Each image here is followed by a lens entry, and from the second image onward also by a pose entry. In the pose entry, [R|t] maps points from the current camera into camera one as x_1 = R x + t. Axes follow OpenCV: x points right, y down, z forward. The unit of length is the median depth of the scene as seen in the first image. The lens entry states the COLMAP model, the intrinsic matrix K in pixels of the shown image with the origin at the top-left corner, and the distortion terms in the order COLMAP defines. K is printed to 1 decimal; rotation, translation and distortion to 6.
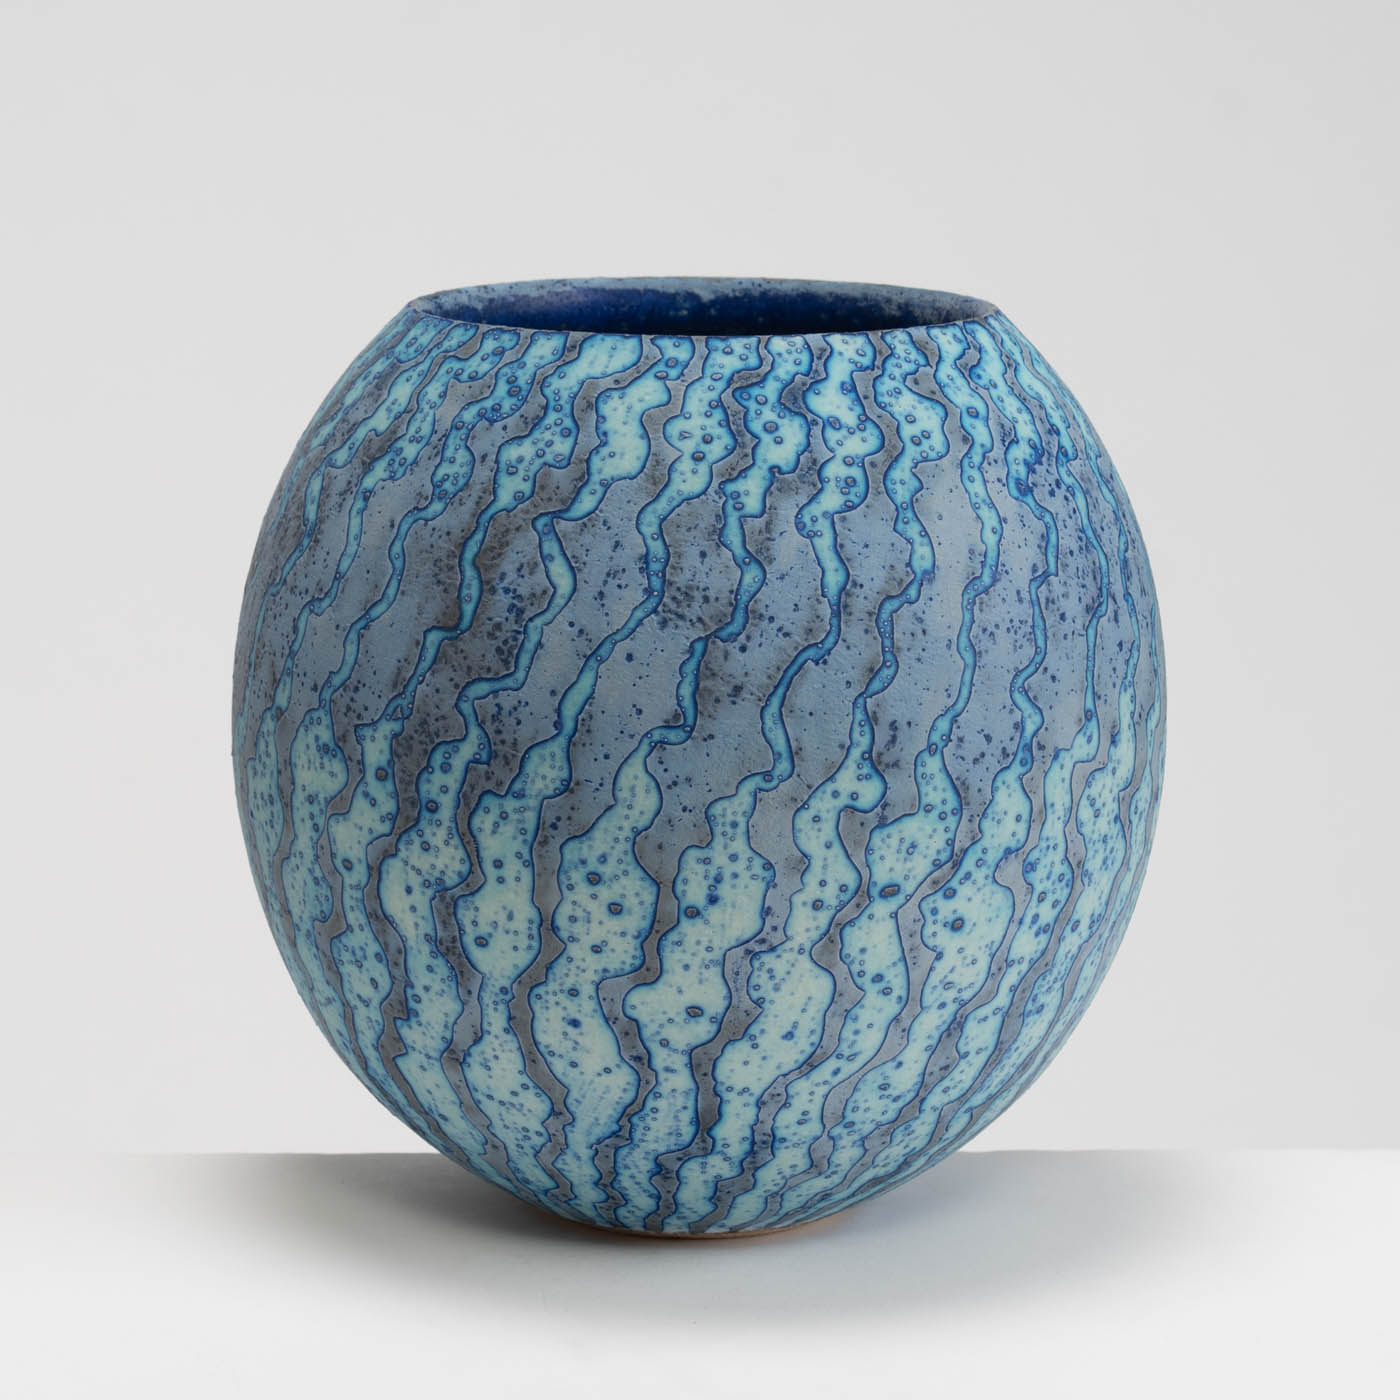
lens RADIAL K [[3556.4, 0, 701.6], [0, 3556.4, 702.3], [0, 0, 1]] dist [0.167487, 0.000000]
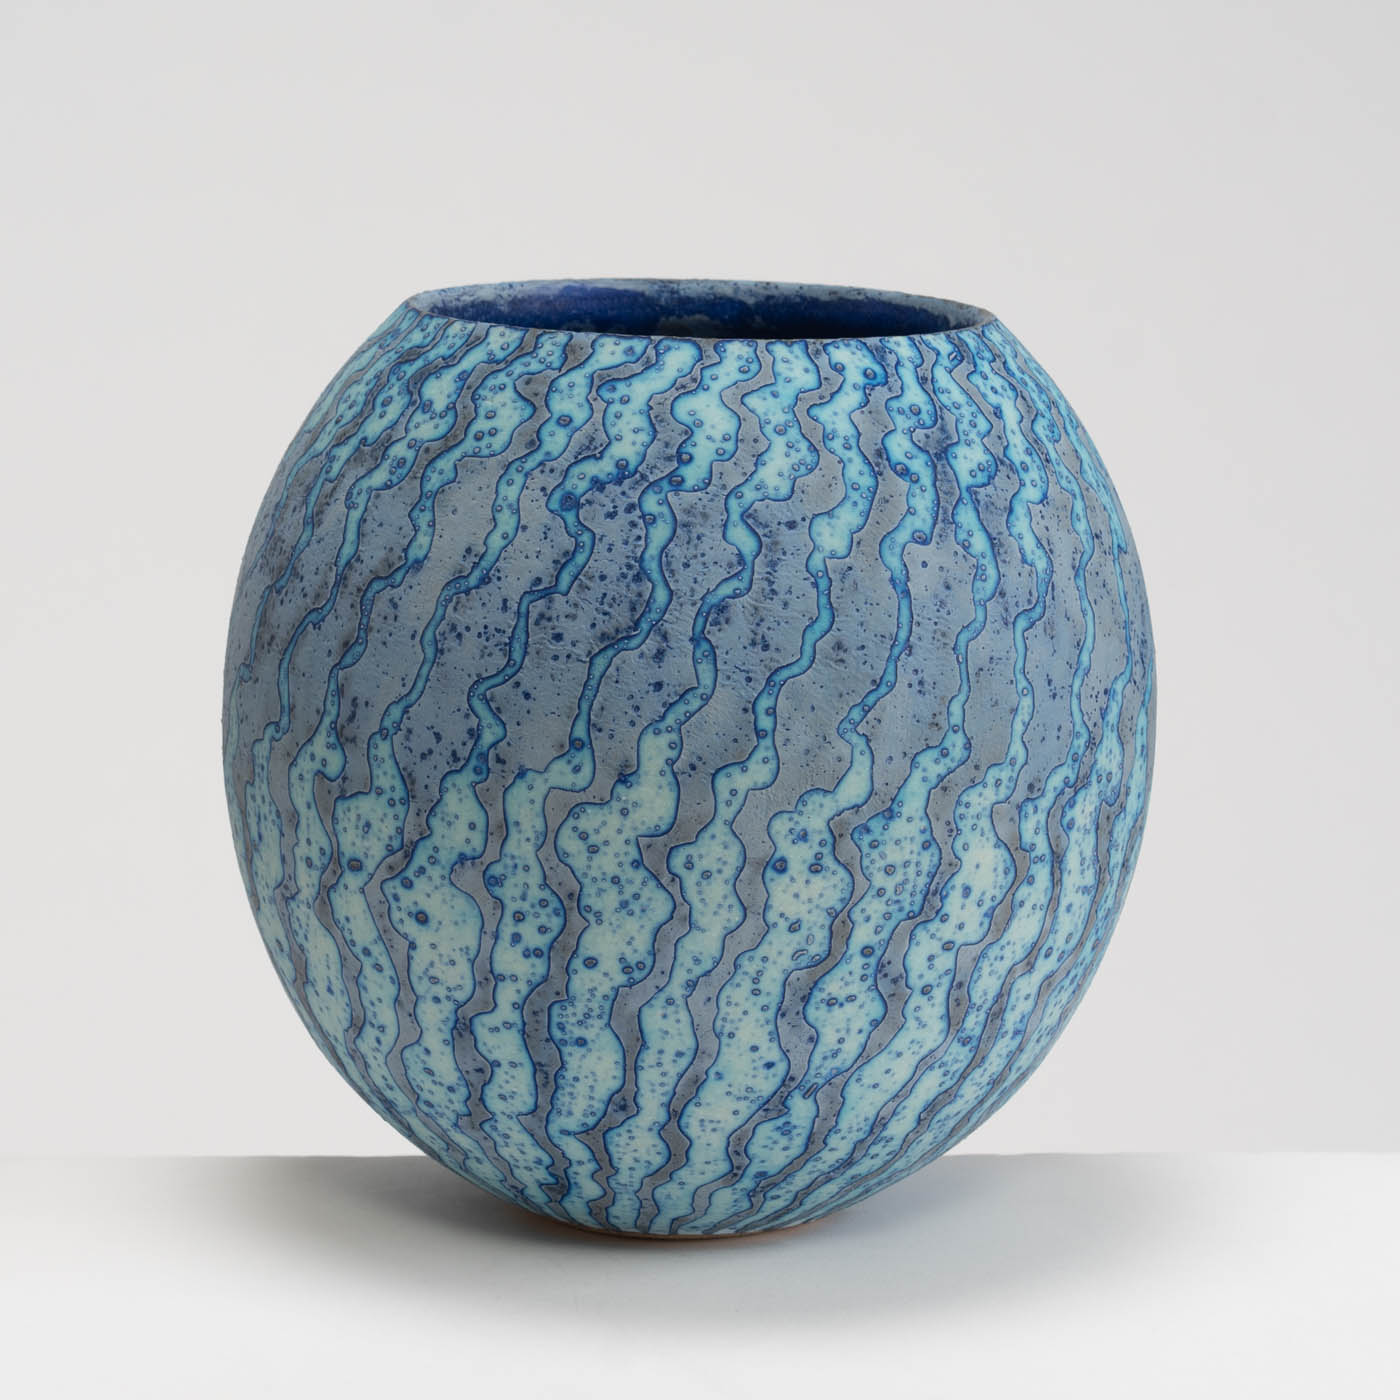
lens RADIAL K [[3556.4, 0, 701.6], [0, 3556.4, 698.1], [0, 0, 1]] dist [0.167487, 0.000000]
pose [[0.701402, 0.196755, -0.685071, 0.805408], [-0.207178, 0.975925, 0.068173, -0.082848], [0.681991, 0.094115, 0.725279, 0.324607]]
